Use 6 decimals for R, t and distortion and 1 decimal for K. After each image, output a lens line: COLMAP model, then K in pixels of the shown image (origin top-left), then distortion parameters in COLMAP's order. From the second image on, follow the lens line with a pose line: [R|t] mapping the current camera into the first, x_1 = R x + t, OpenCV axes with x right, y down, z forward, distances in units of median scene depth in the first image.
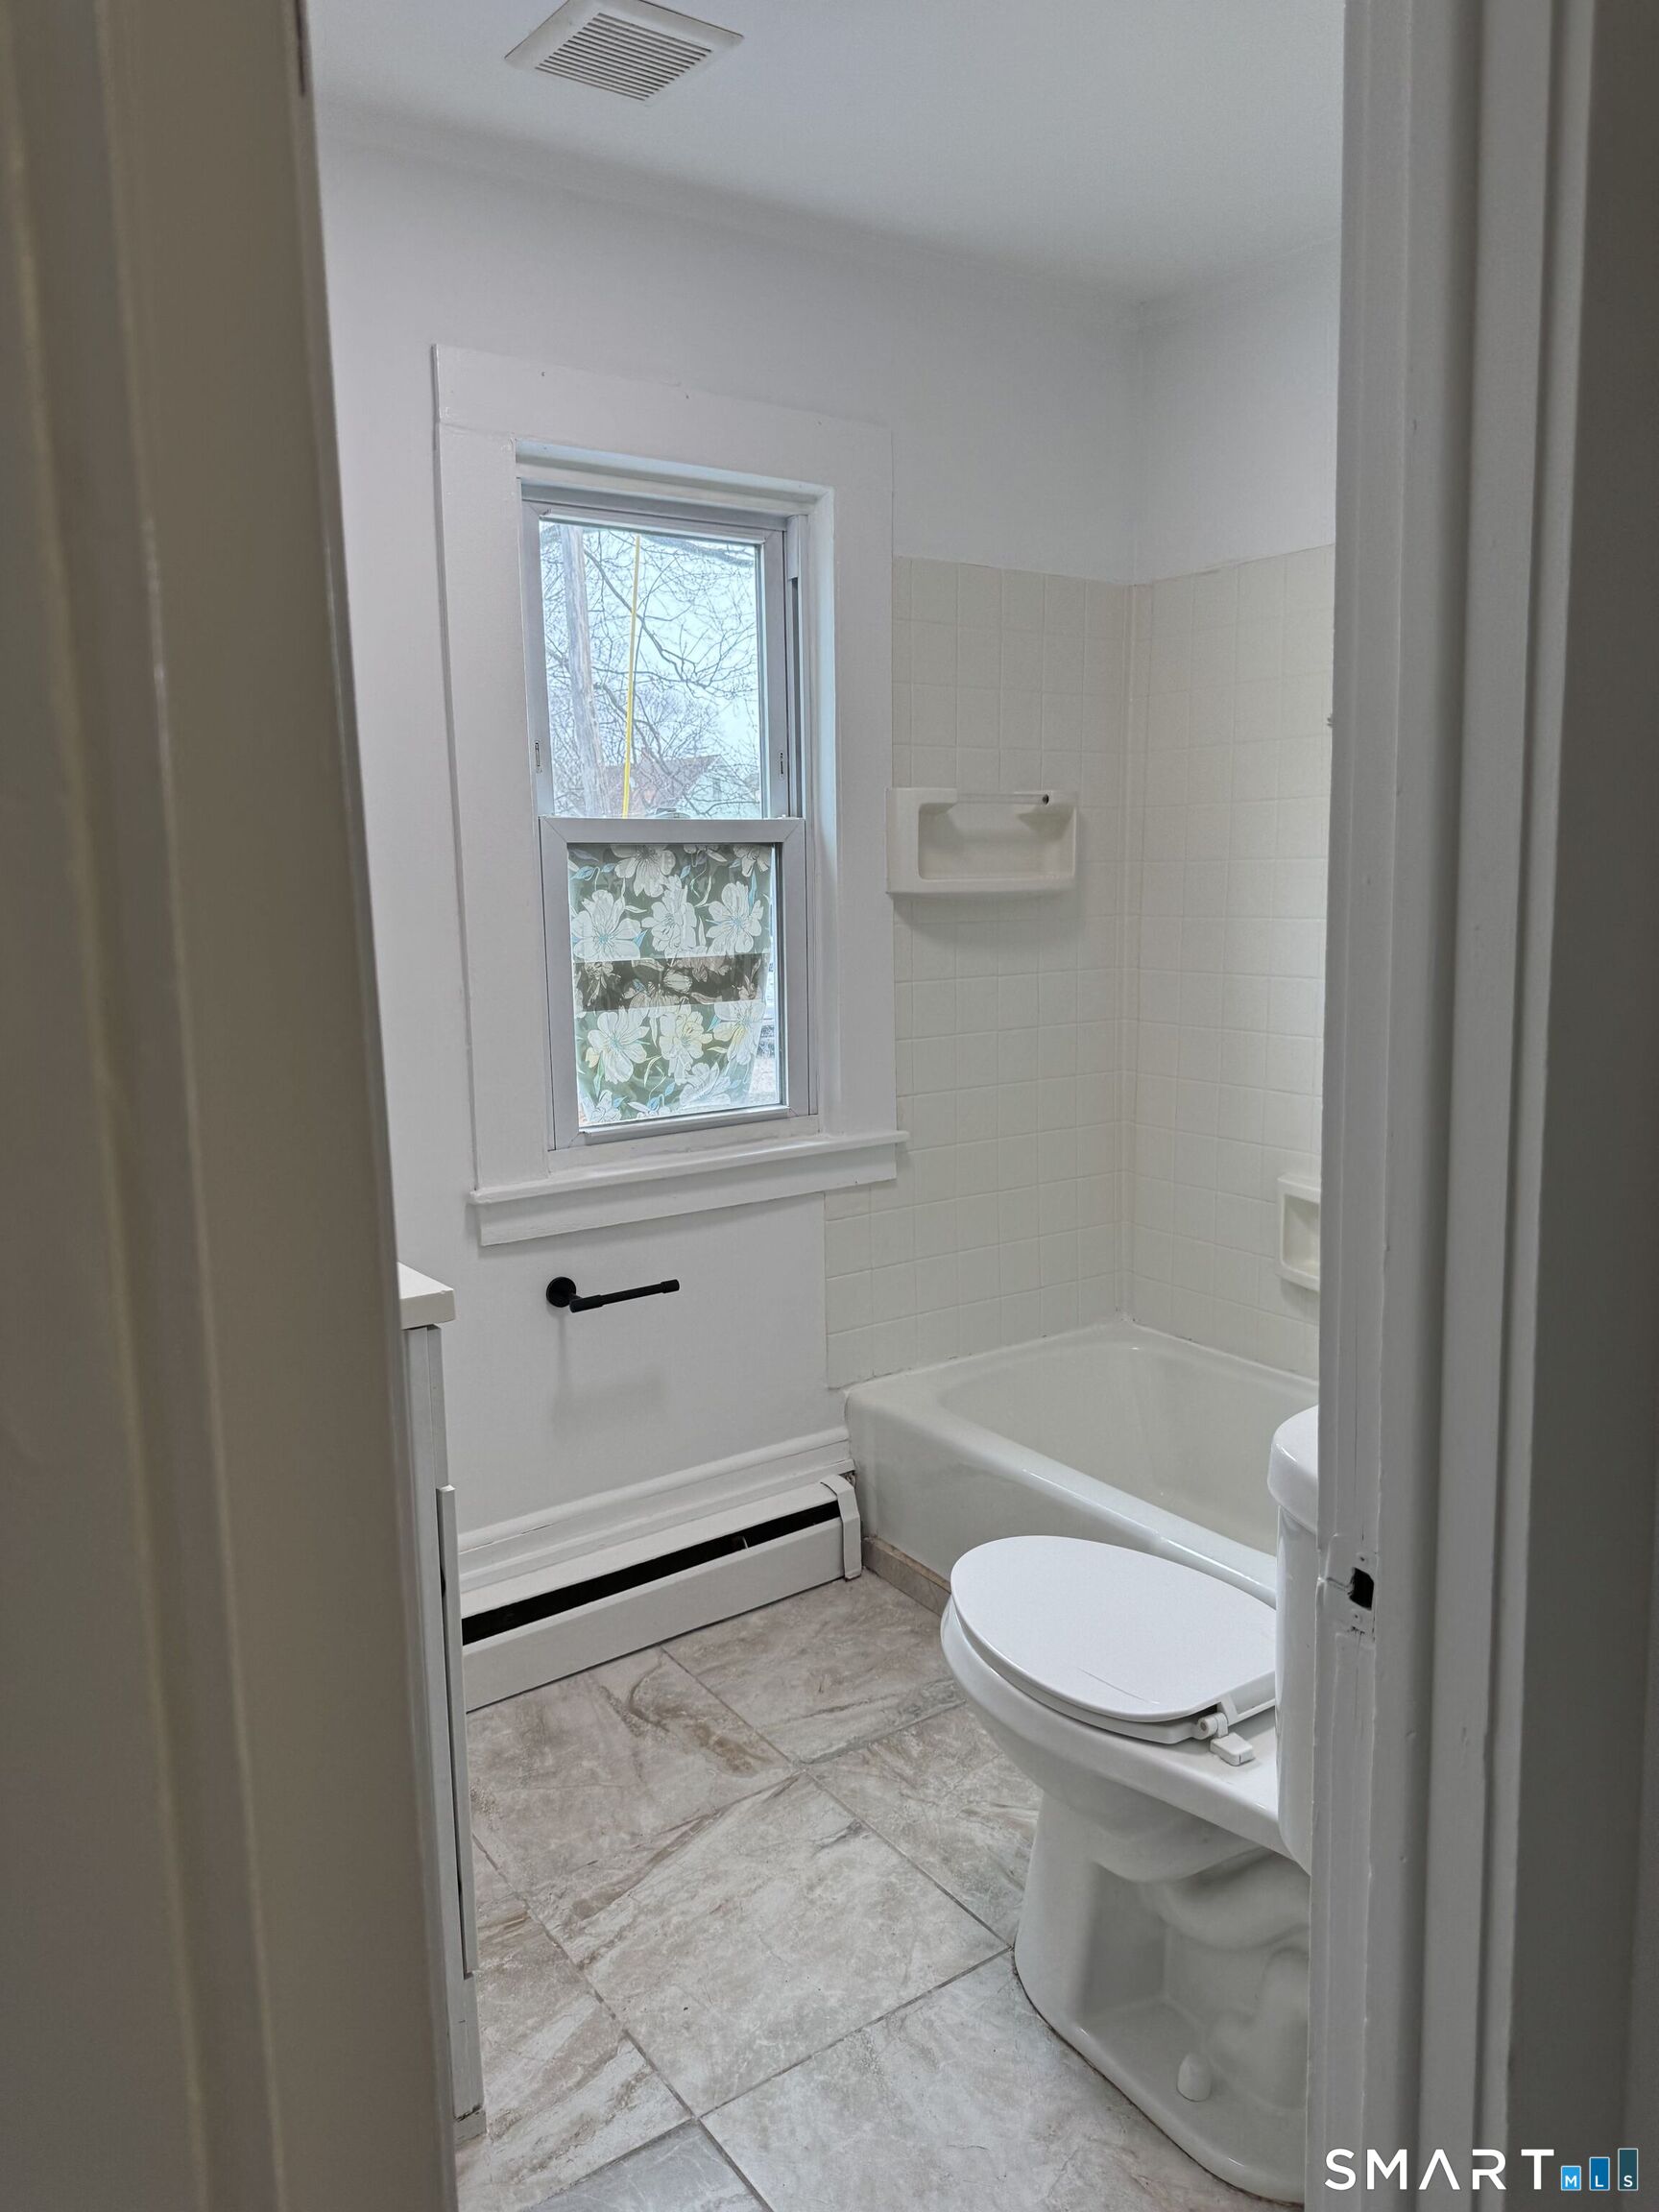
lens RADIAL K [[1566.3, 0, 831.4], [0, 1566.3, 1105.4], [0, 0, 1]] dist [0.041129, -0.042737]
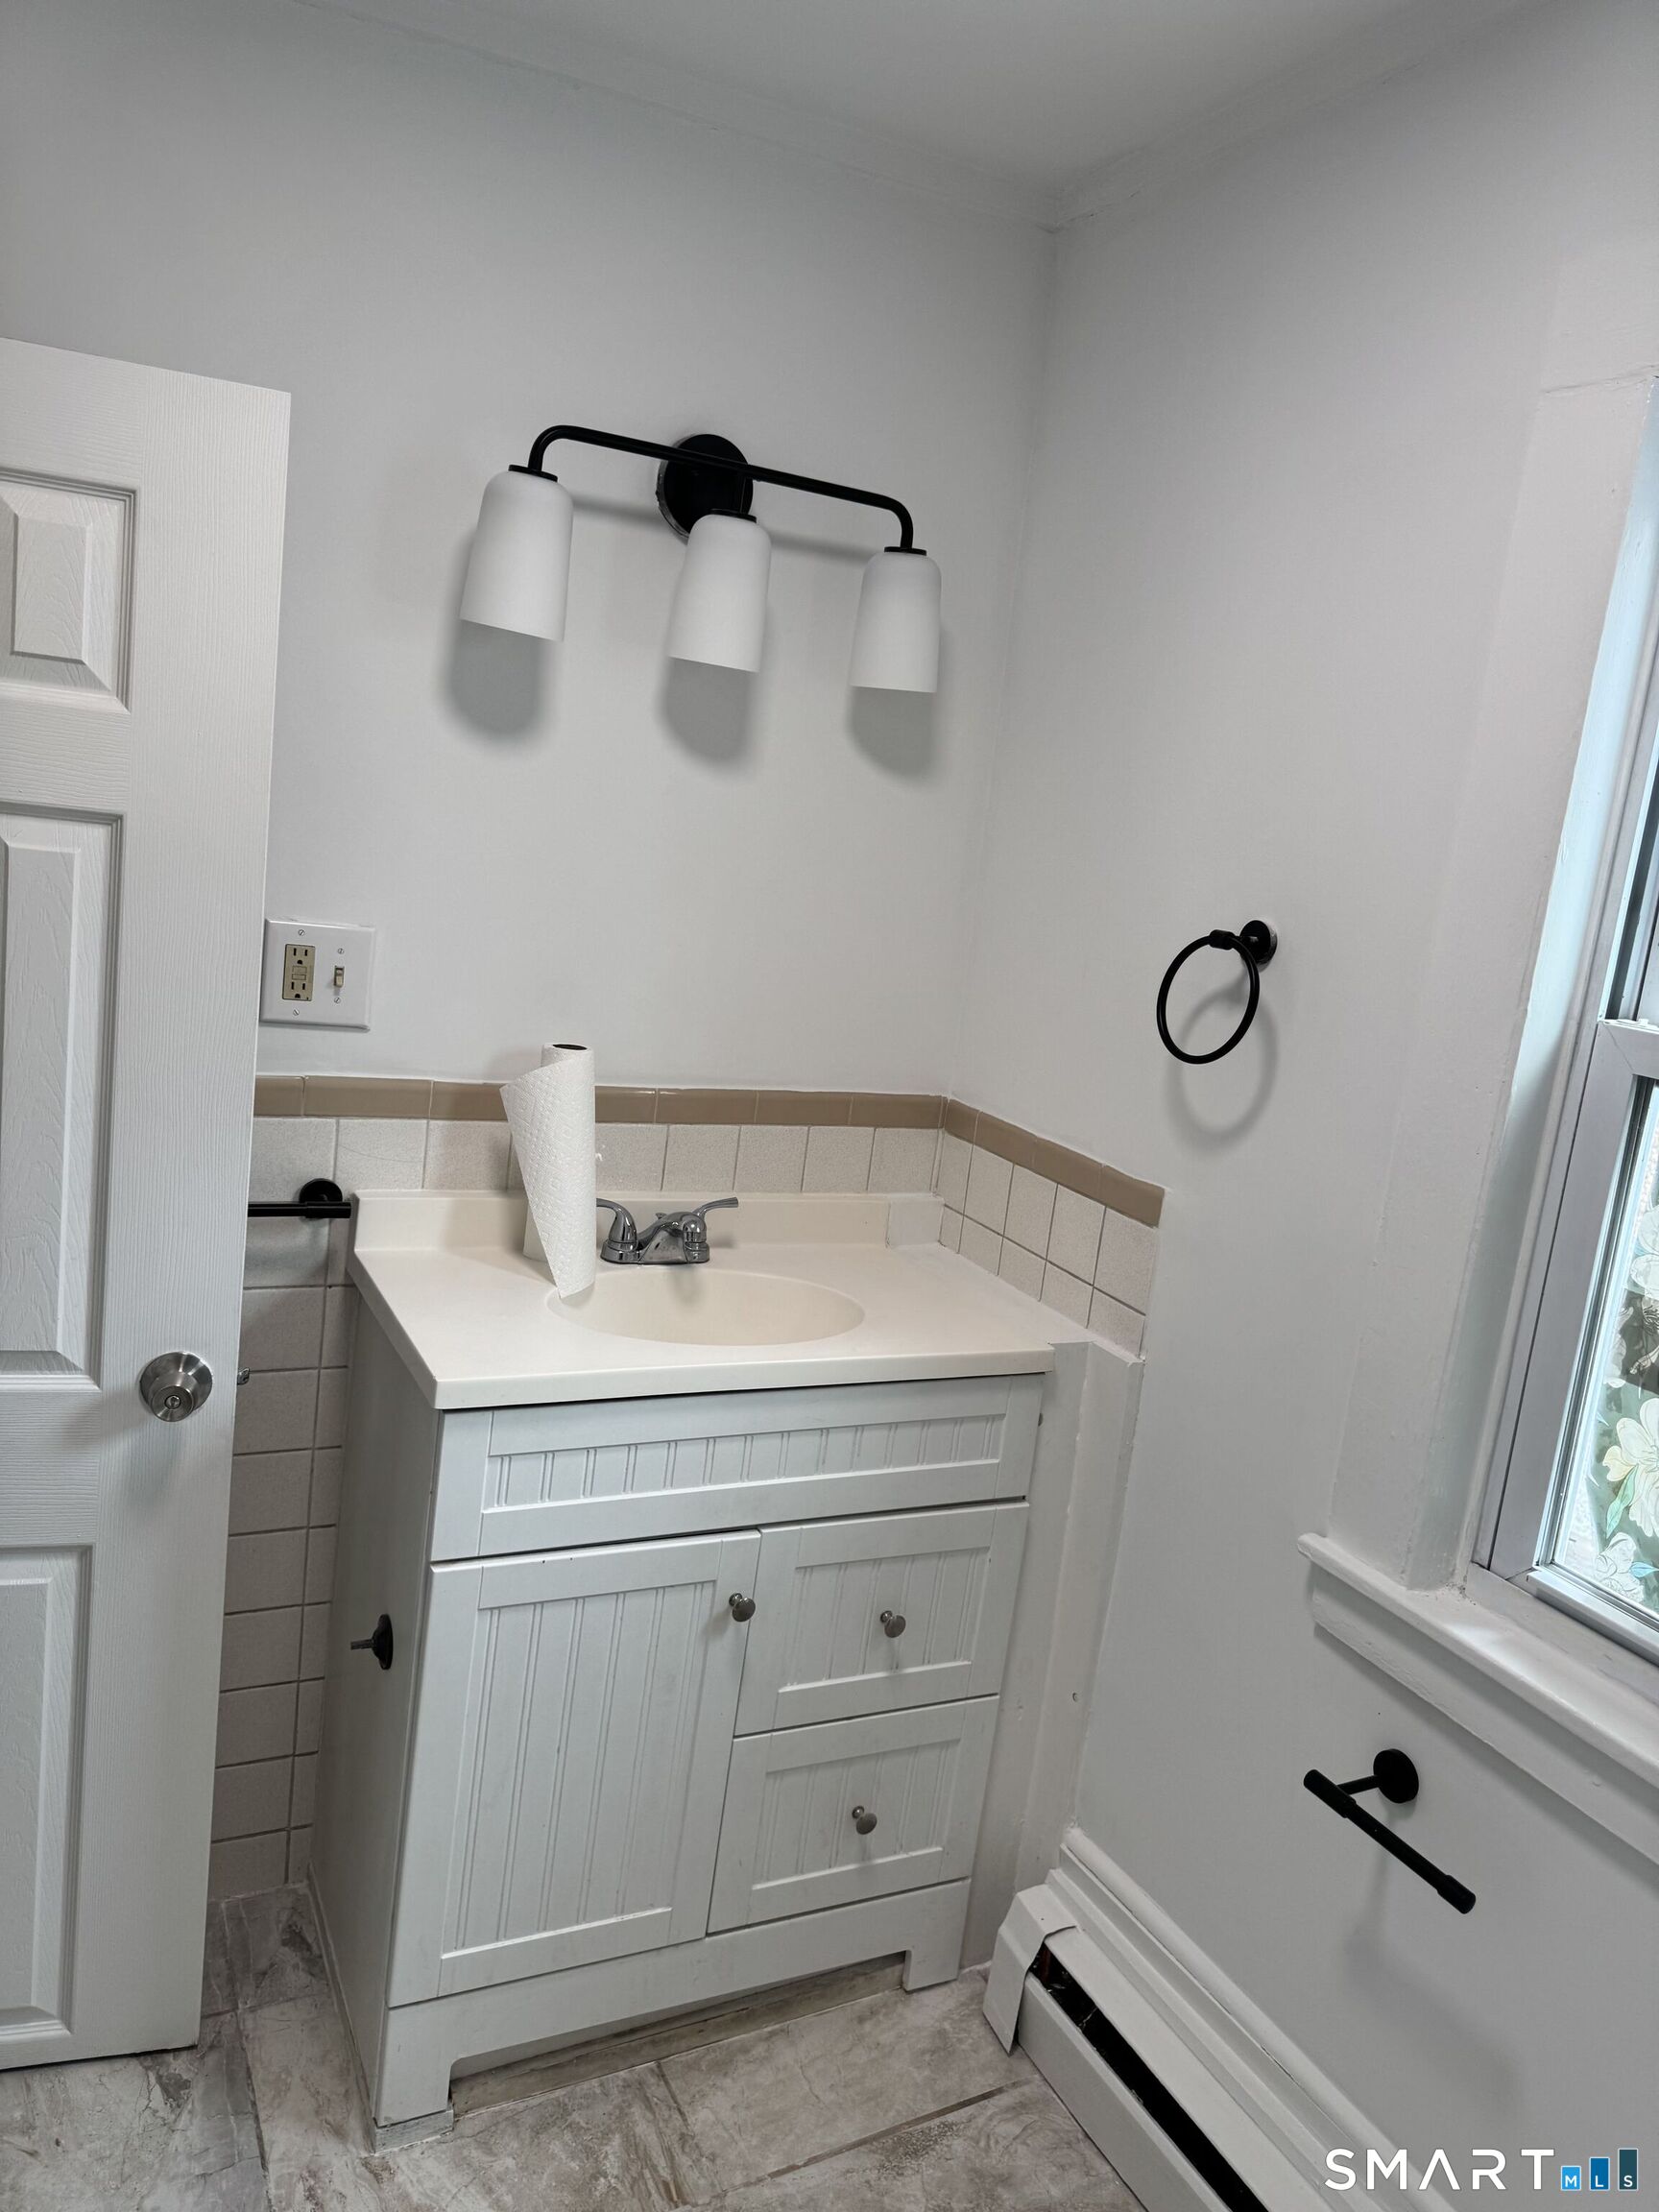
lens RADIAL K [[1566.3, 0, 827.9], [0, 1566.3, 1102.6], [0, 0, 1]] dist [0.041129, -0.042737]
pose [[-0.152041, 0.188589, -0.970215, 0.398643], [-0.258223, 0.939955, 0.223173, -0.201746], [0.954046, 0.284464, -0.094213, 0.764679]]
